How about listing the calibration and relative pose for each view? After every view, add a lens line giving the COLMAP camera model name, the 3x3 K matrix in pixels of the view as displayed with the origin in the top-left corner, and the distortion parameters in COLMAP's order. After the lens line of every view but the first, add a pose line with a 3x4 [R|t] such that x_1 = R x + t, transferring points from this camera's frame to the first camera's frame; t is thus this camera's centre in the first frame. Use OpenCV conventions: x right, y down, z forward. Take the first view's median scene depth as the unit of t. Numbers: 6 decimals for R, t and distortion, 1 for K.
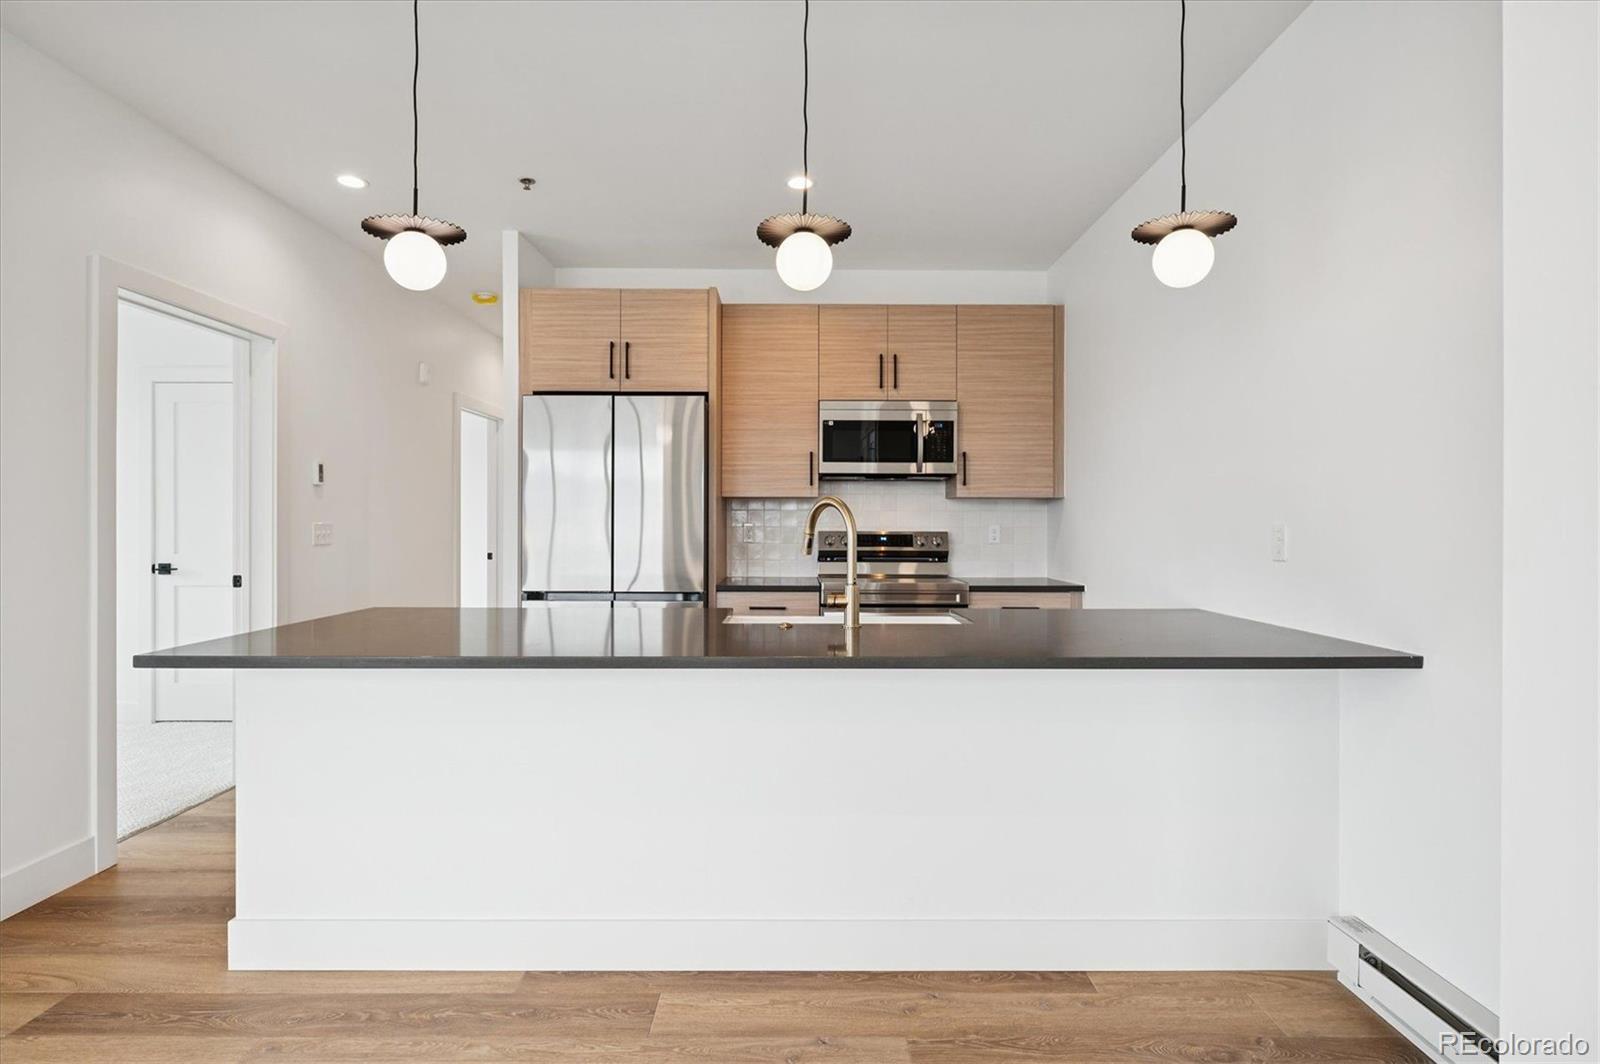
lens RADIAL K [[805.5, 0, 813.6], [0, 805.5, 519.9], [0, 0, 1]] dist [0.003401, -0.001378]
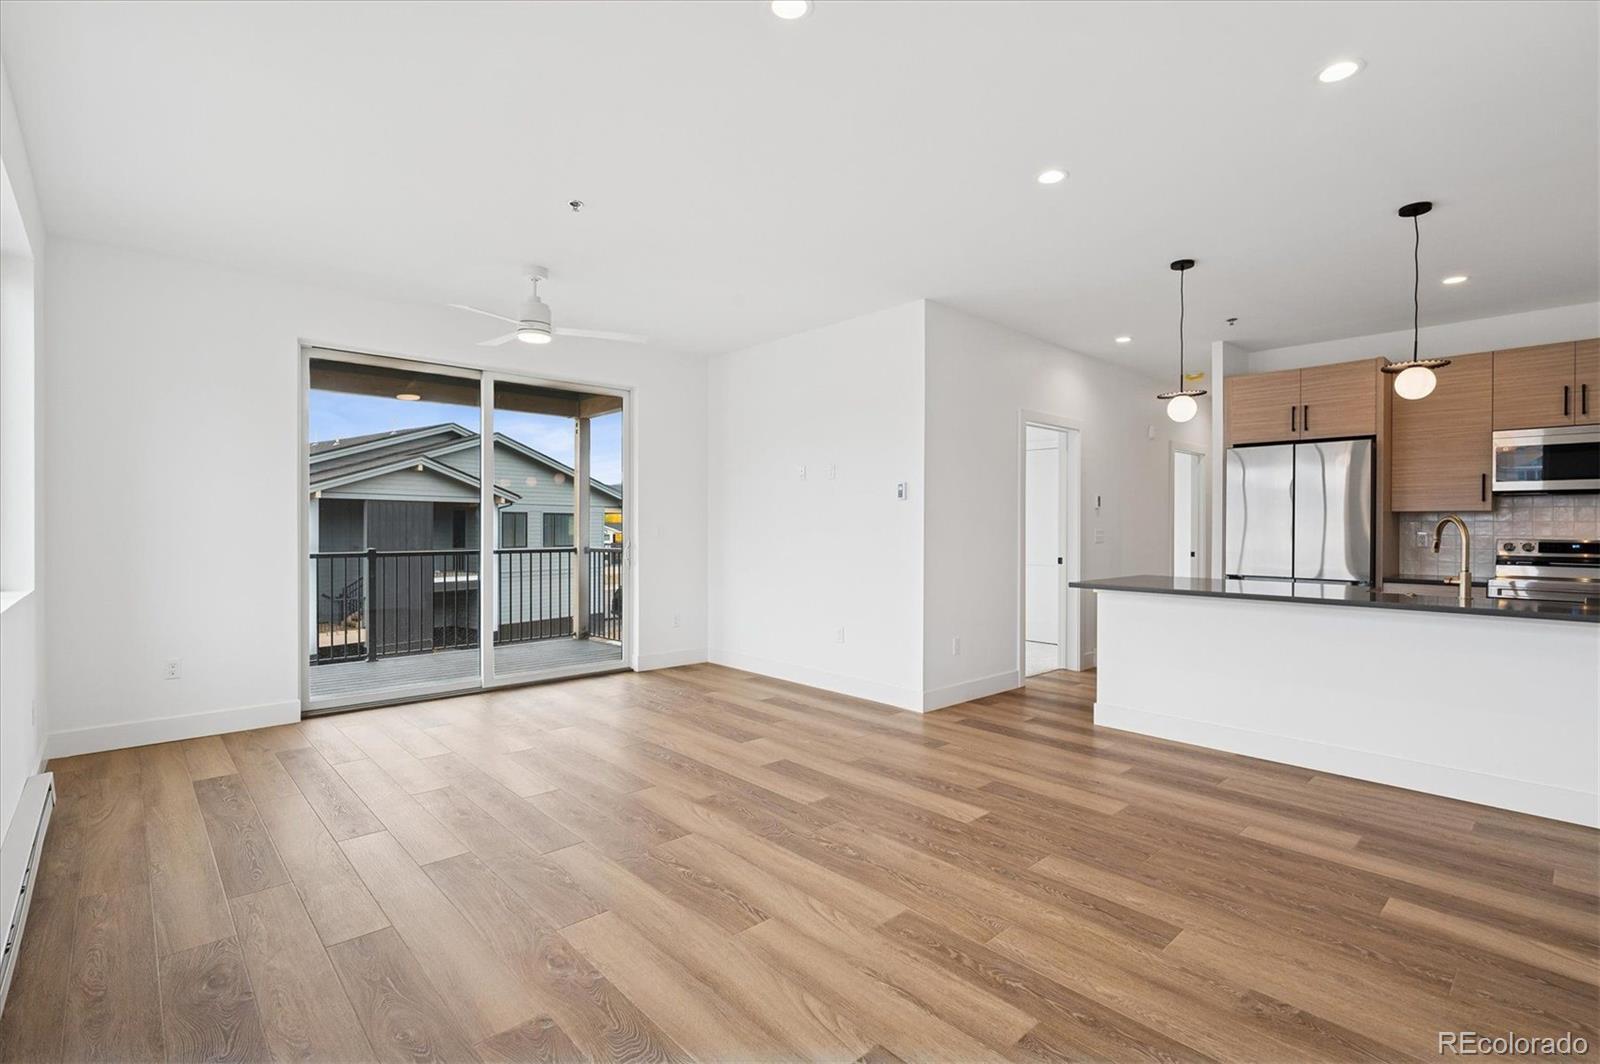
lens RADIAL K [[752.1, 0, 796.1], [0, 752.1, 526.1], [0, 0, 1]] dist [0.002768, -0.000993]
pose [[0.665664, 0.001950, -0.746249, 0.156339], [-0.001737, 0.999998, 0.001064, -0.004737], [0.746250, 0.000588, 0.665666, -0.538740]]
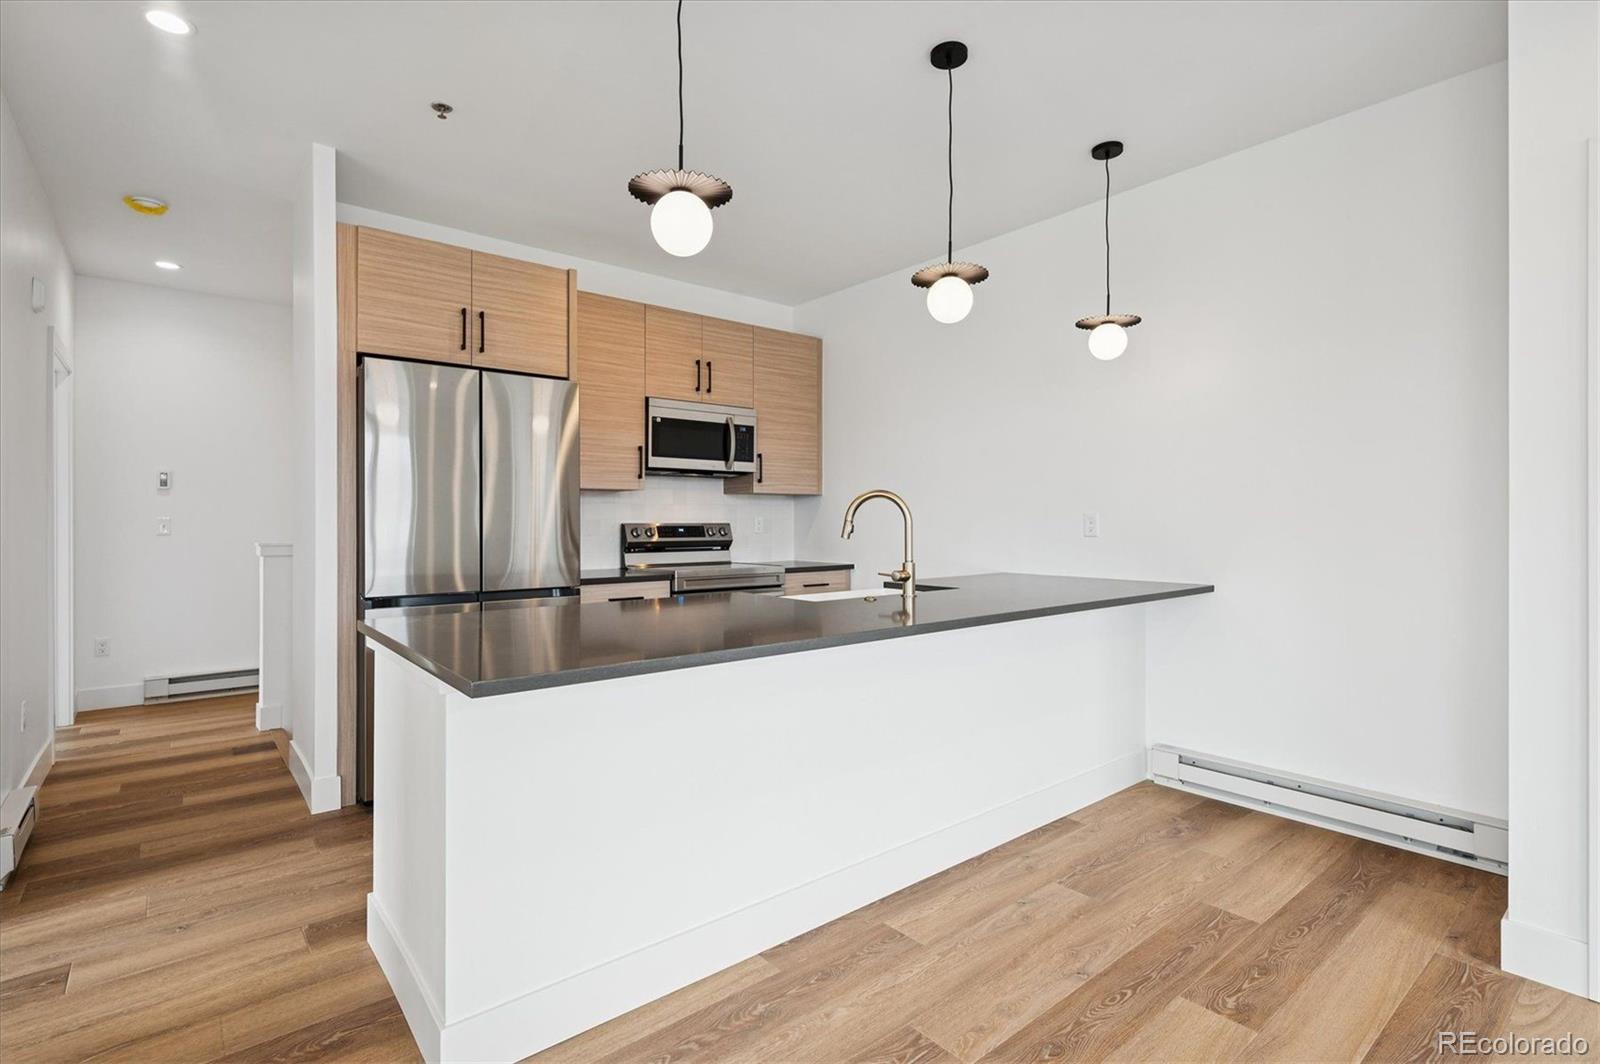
lens RADIAL K [[752.1, 0, 804.7], [0, 752.1, 526.2], [0, 0, 1]] dist [0.002768, -0.000993]
pose [[0.778758, -0.009038, 0.627259, -0.449021], [0.002395, 0.999932, 0.011434, 0.007681], [-0.627320, -0.007402, 0.778727, 0.118507]]
